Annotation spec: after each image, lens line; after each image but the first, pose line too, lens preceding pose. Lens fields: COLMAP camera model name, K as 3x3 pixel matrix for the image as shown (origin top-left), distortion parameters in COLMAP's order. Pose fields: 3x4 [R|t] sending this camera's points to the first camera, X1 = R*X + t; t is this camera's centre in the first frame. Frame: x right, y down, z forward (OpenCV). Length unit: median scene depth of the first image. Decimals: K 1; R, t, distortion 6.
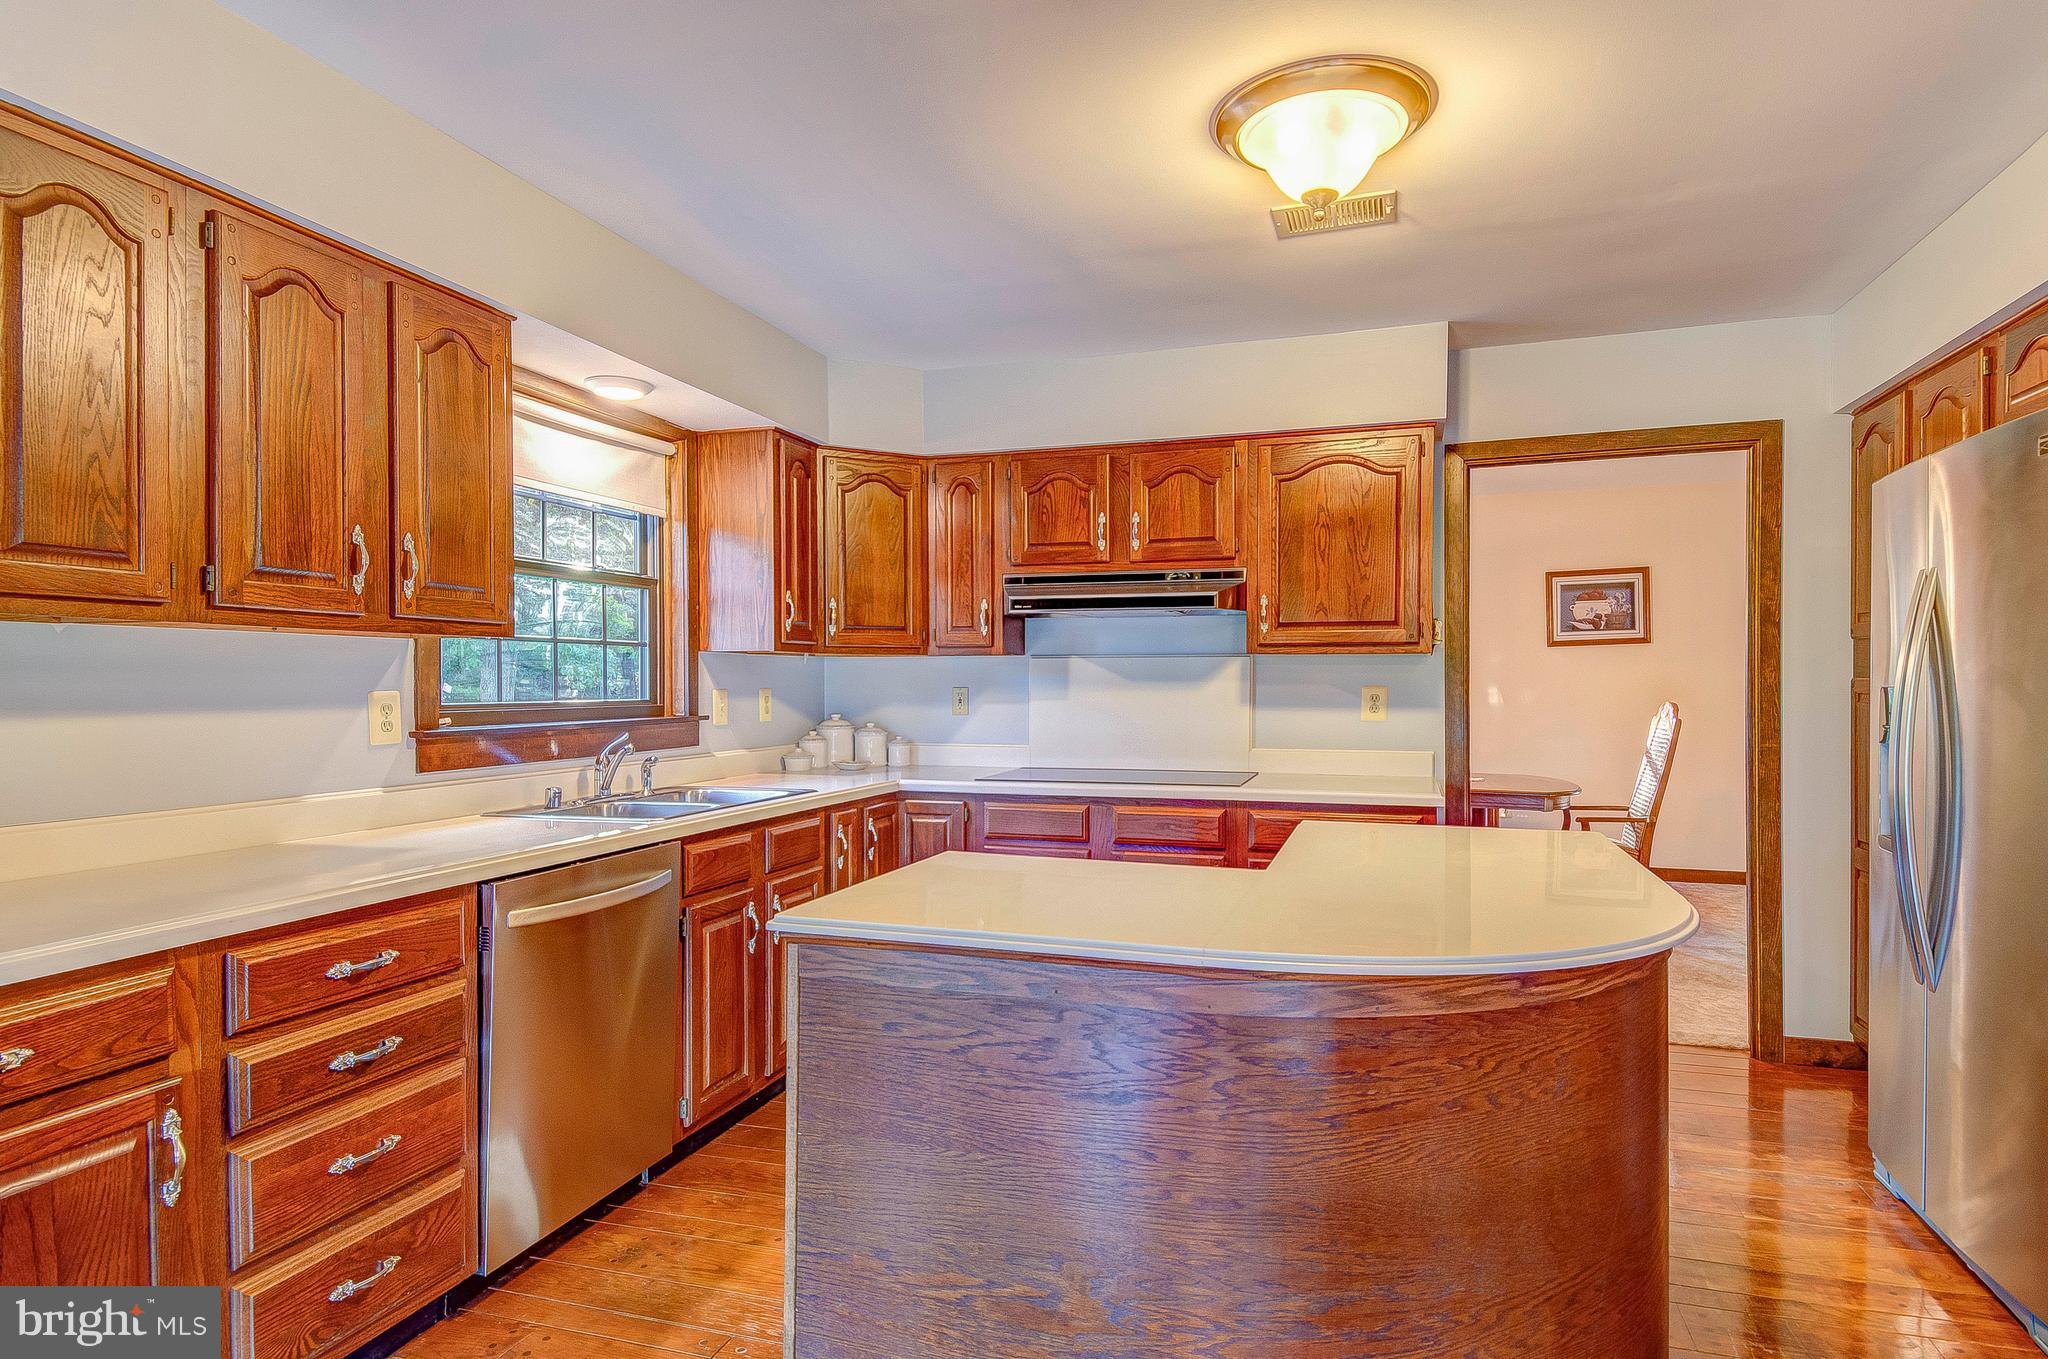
lens RADIAL K [[1106.8, 0, 1028.8], [0, 1106.8, 688.8], [0, 0, 1]] dist [0.022427, -0.003069]
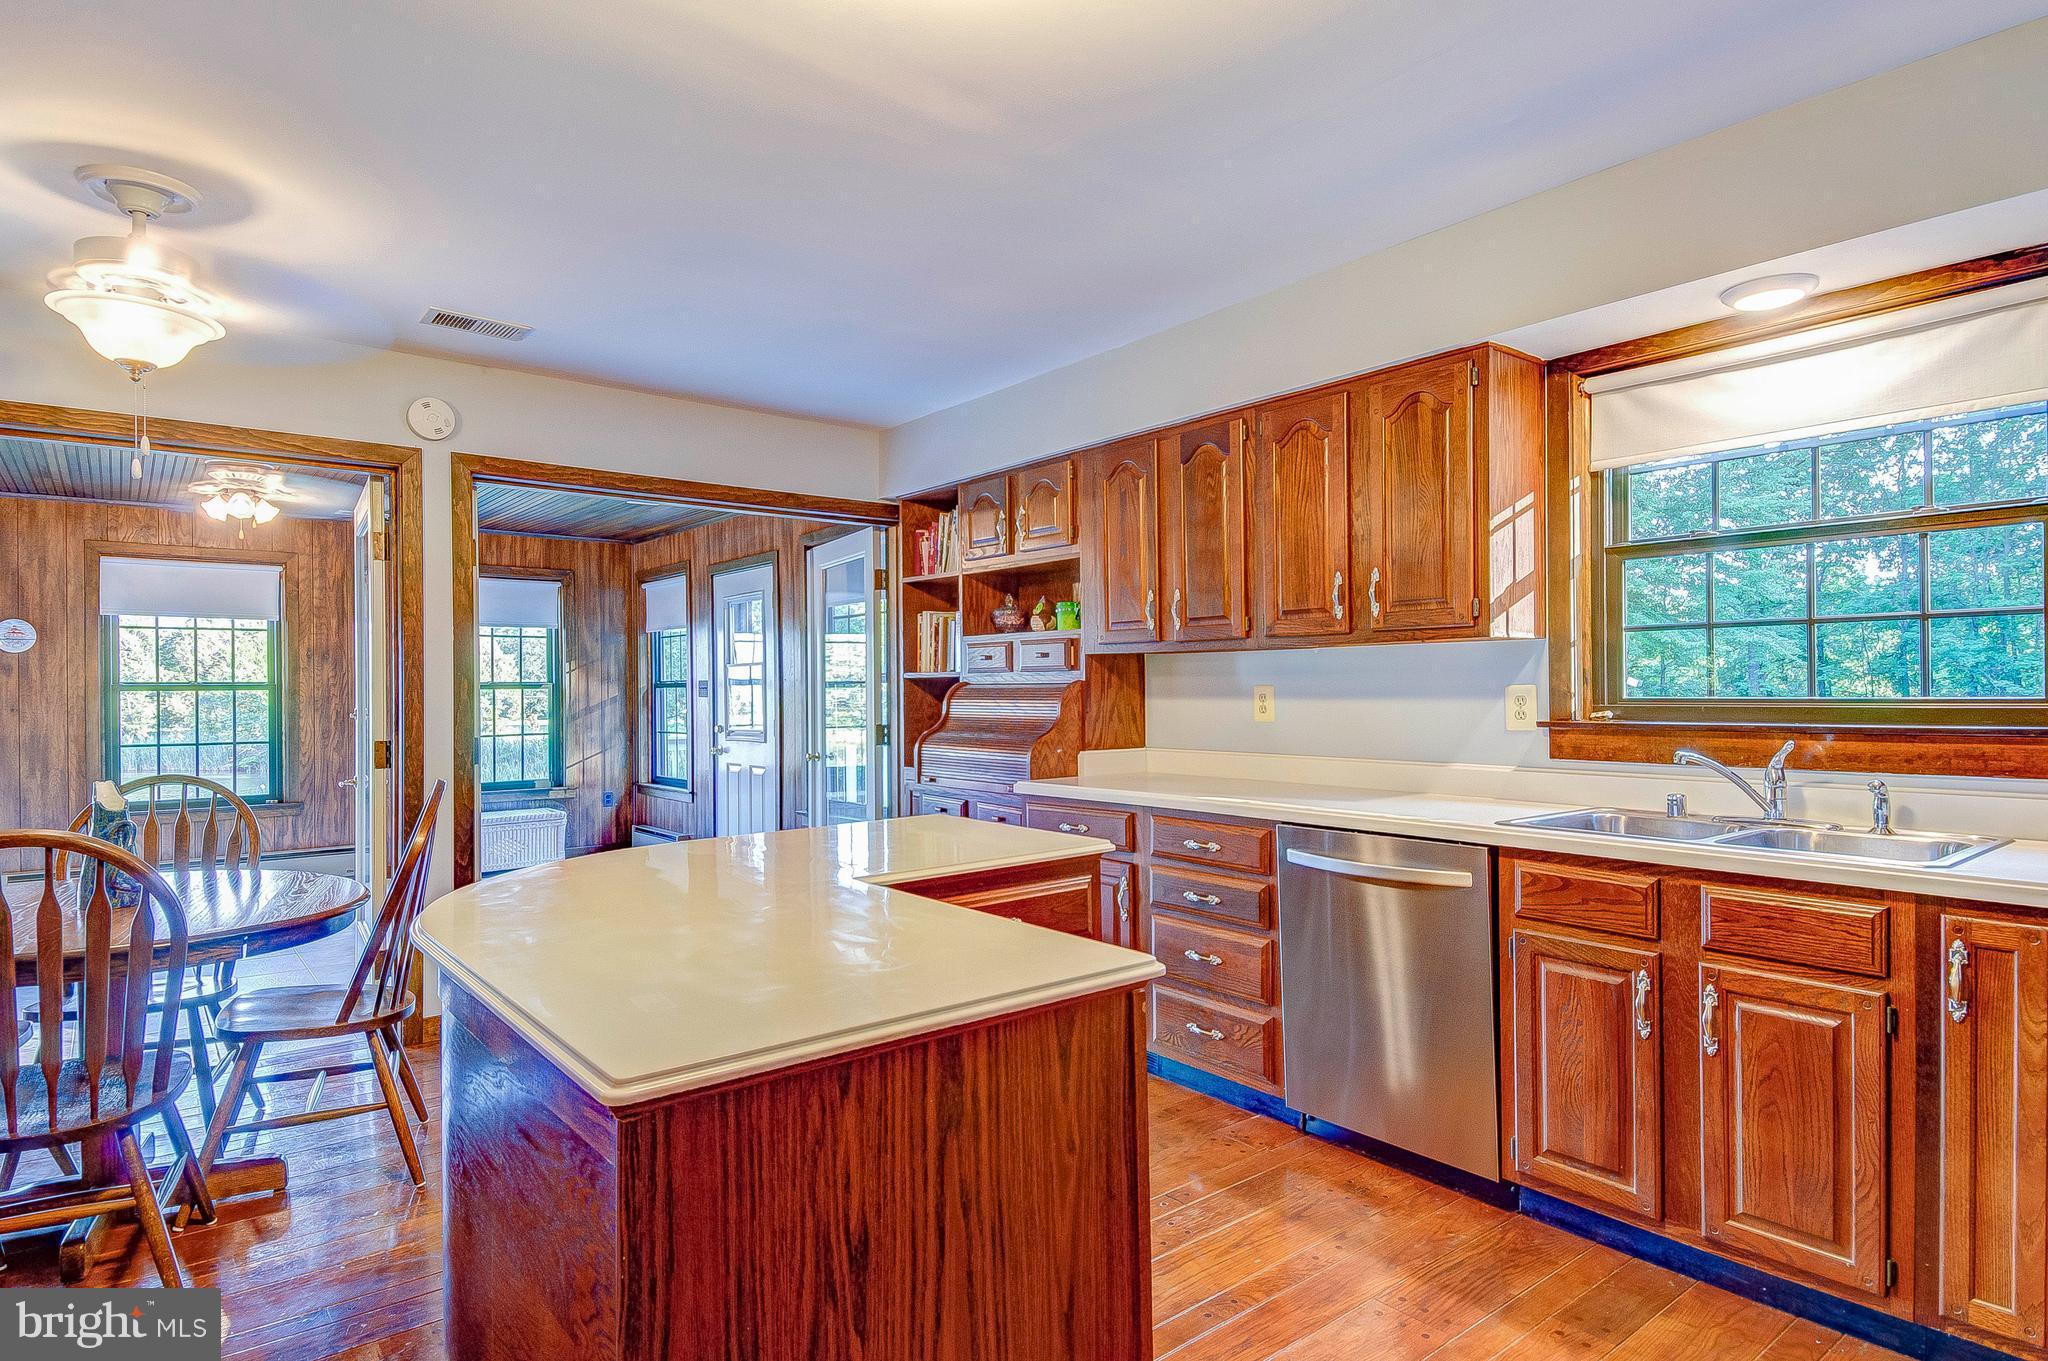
lens RADIAL K [[1106.8, 0, 1036.1], [0, 1106.8, 684.5], [0, 0, 1]] dist [0.022427, -0.003069]
pose [[-0.534346, 0.009908, -0.845208, 0.686270], [0.006834, 0.999949, 0.007401, -0.010550], [0.845238, -0.001822, -0.534387, 1.198690]]
